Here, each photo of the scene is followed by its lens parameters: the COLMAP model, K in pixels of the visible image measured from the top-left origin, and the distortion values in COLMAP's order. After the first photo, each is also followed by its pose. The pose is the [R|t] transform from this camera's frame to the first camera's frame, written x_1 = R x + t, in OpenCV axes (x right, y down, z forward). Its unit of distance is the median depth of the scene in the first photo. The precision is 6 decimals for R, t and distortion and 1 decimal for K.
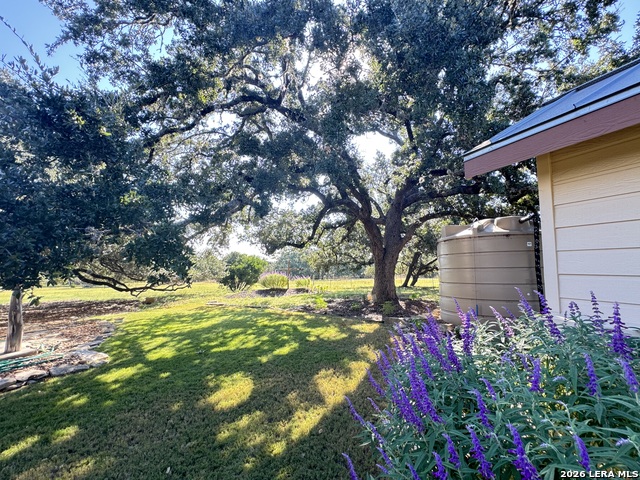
lens RADIAL K [[298.6, 0, 319.7], [0, 298.6, 240.3], [0, 0, 1]] dist [-0.000211, -0.000174]
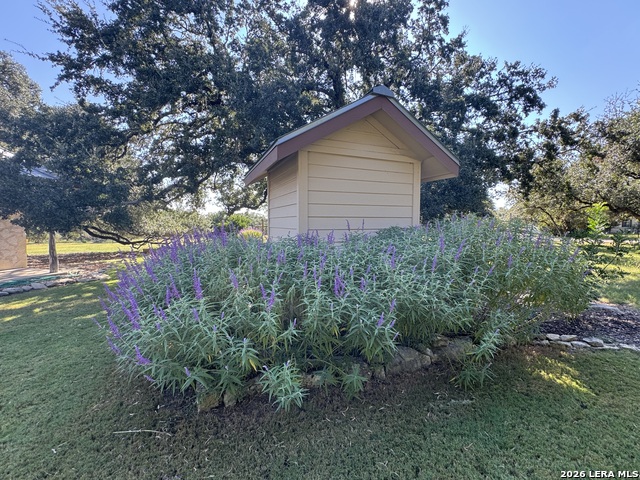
lens RADIAL K [[298.6, 0, 320.2], [0, 298.6, 239.6], [0, 0, 1]] dist [-0.000211, -0.000174]
pose [[0.999848, -0.001469, -0.017384, 0.169209], [0.003909, 0.989979, 0.141162, -0.017710], [0.017002, -0.141209, 0.989834, -0.204360]]
